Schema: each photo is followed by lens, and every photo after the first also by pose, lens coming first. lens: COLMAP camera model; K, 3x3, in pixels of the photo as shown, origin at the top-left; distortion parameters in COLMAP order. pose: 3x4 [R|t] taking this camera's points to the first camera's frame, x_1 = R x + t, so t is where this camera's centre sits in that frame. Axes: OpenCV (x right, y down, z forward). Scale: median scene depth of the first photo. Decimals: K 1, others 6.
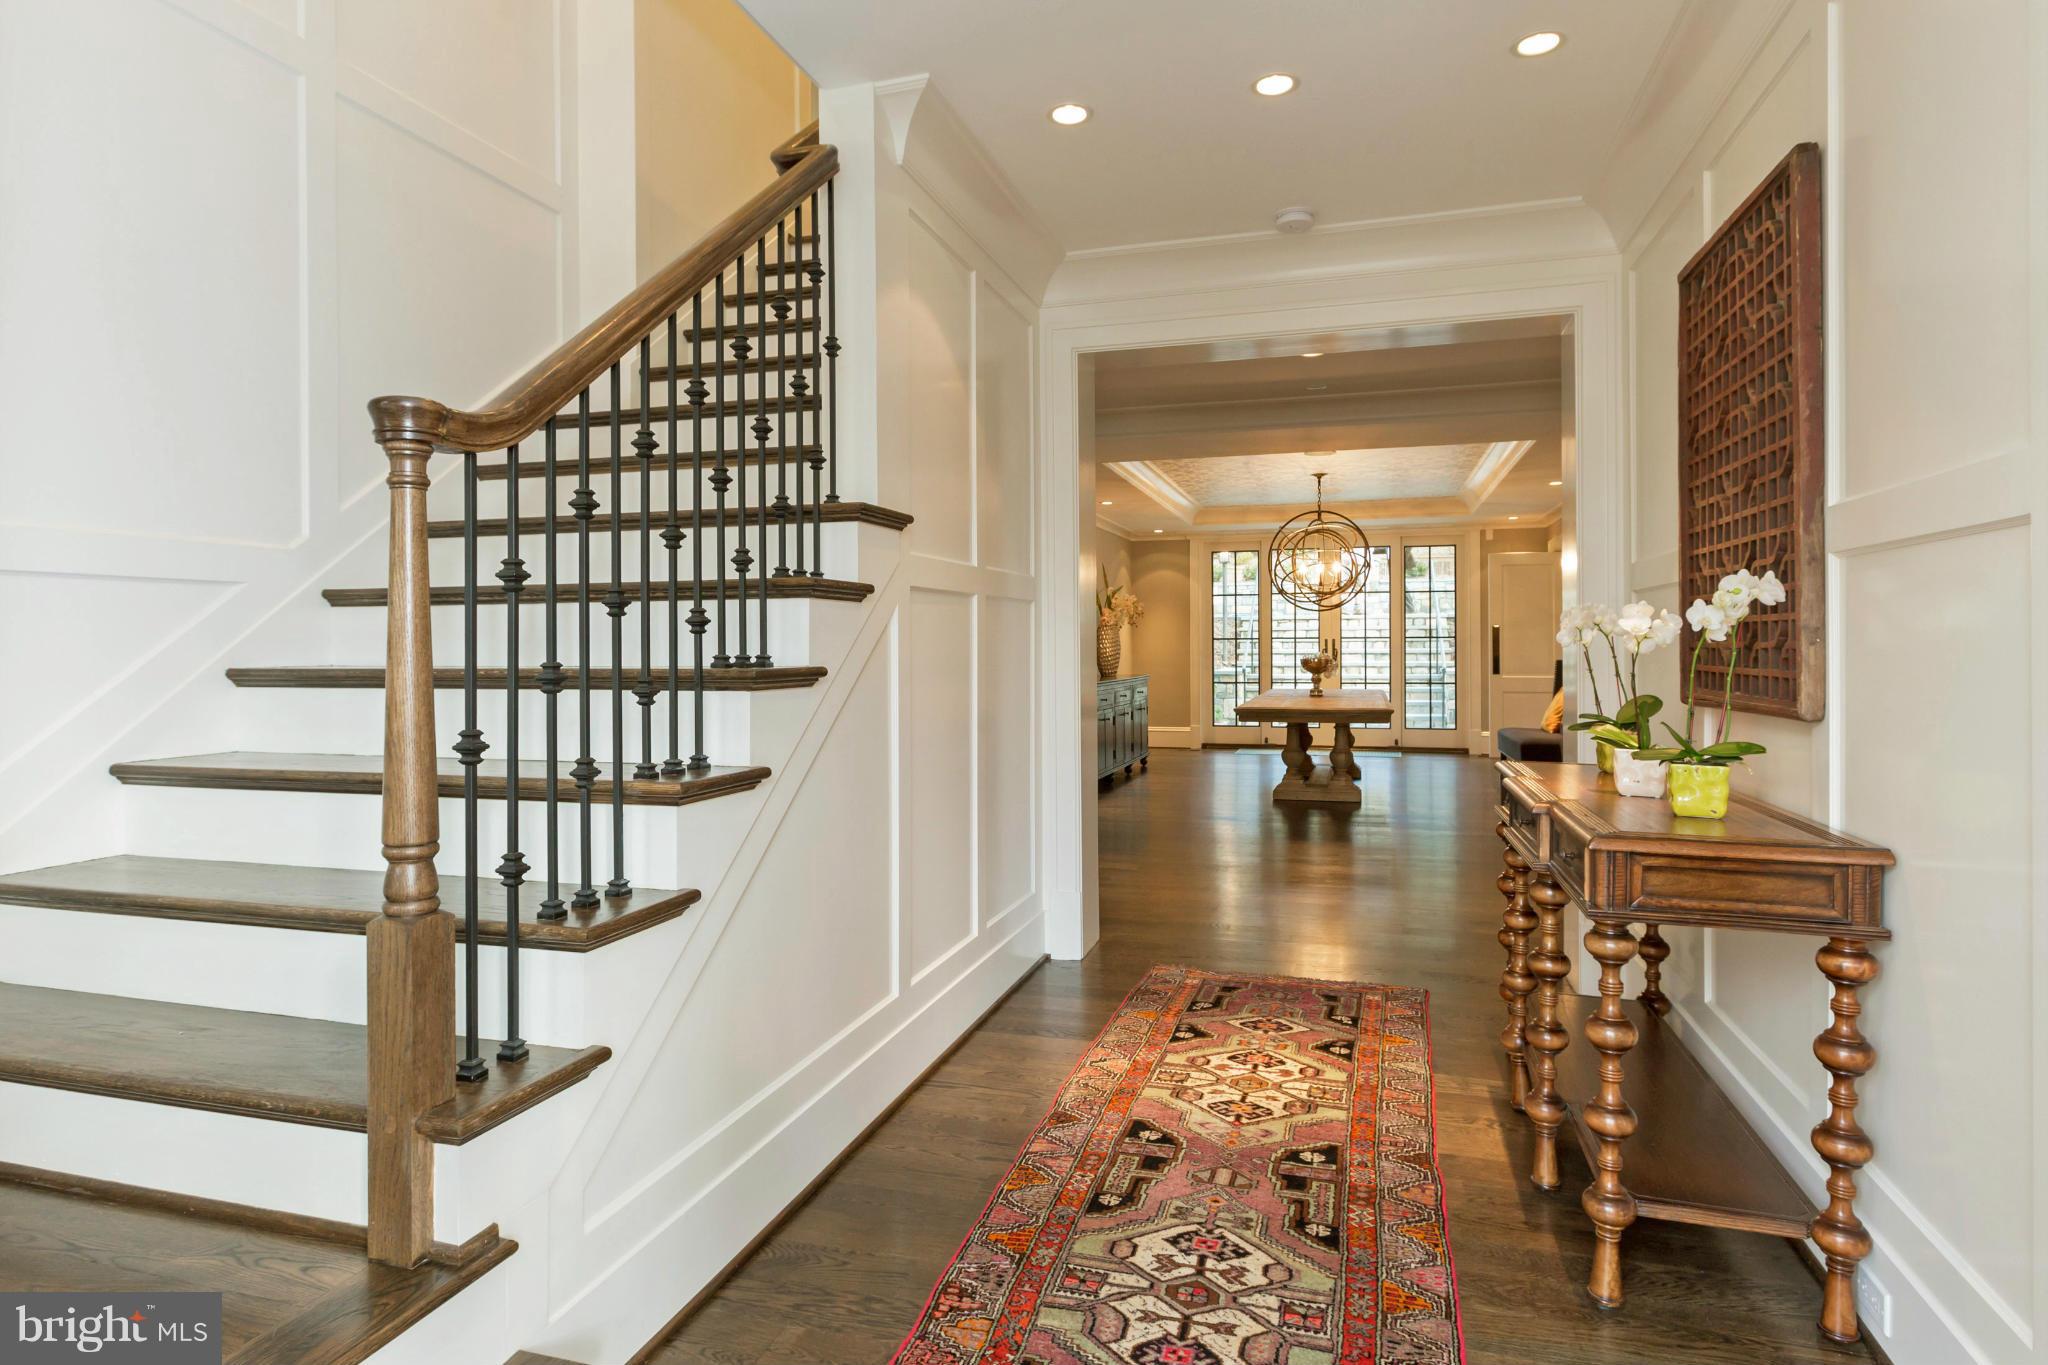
lens RADIAL K [[1129.8, 0, 1019.9], [0, 1129.8, 668.0], [0, 0, 1]] dist [0.006620, 0.000501]
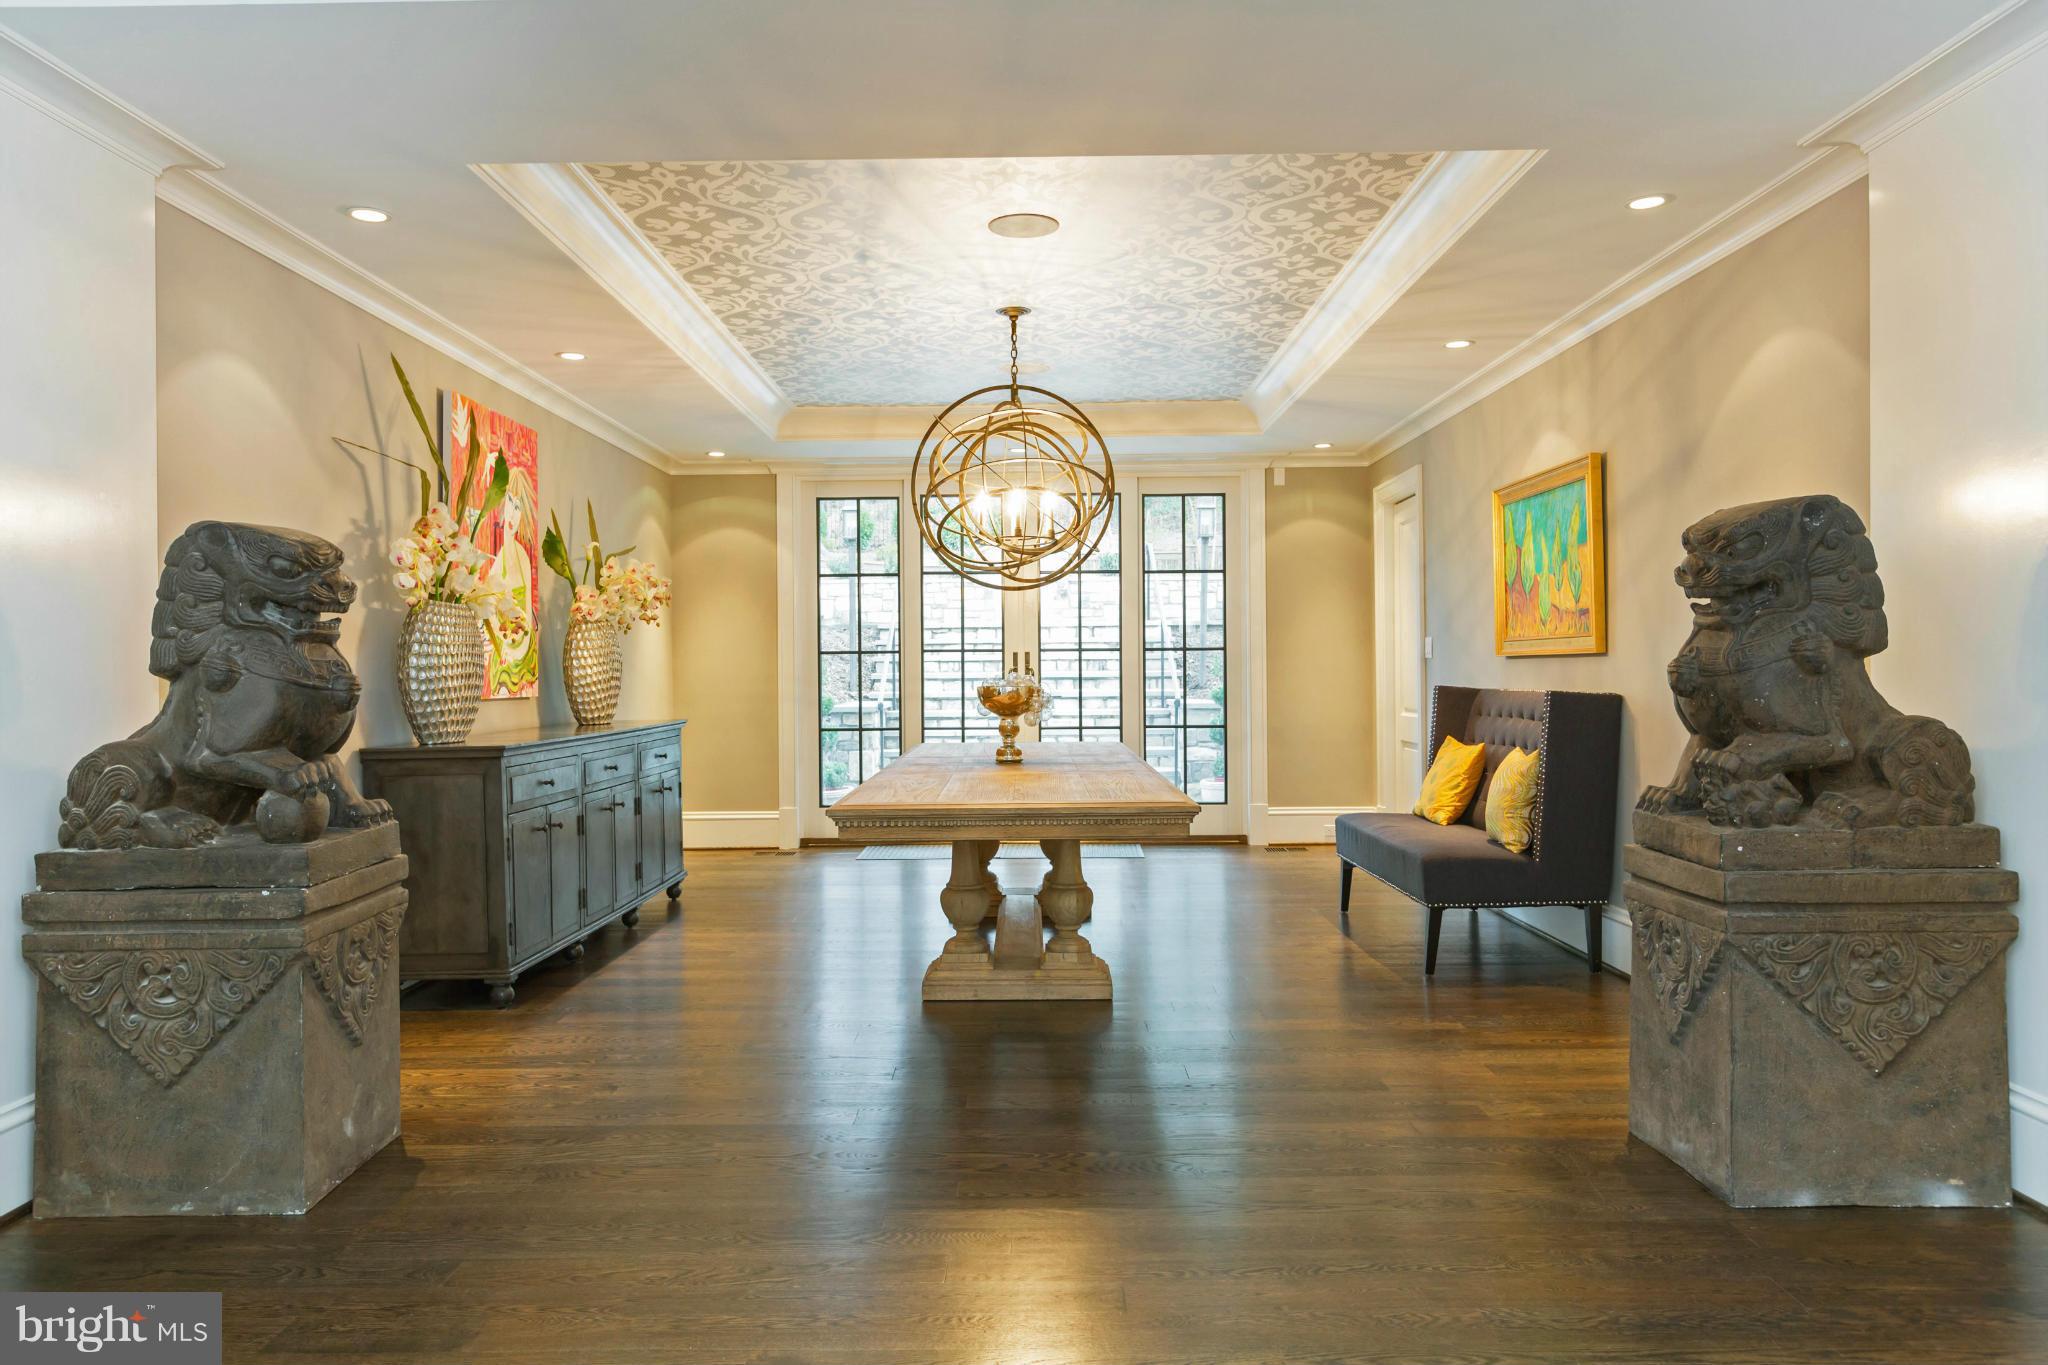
lens RADIAL K [[1129.8, 0, 1021.5], [0, 1129.8, 682.7], [0, 0, 1]] dist [0.006620, 0.000501]
pose [[0.954619, -0.004587, 0.297794, 0.106941], [0.007850, 0.999922, -0.009761, -0.004676], [-0.297726, 0.011656, 0.954580, 0.467430]]
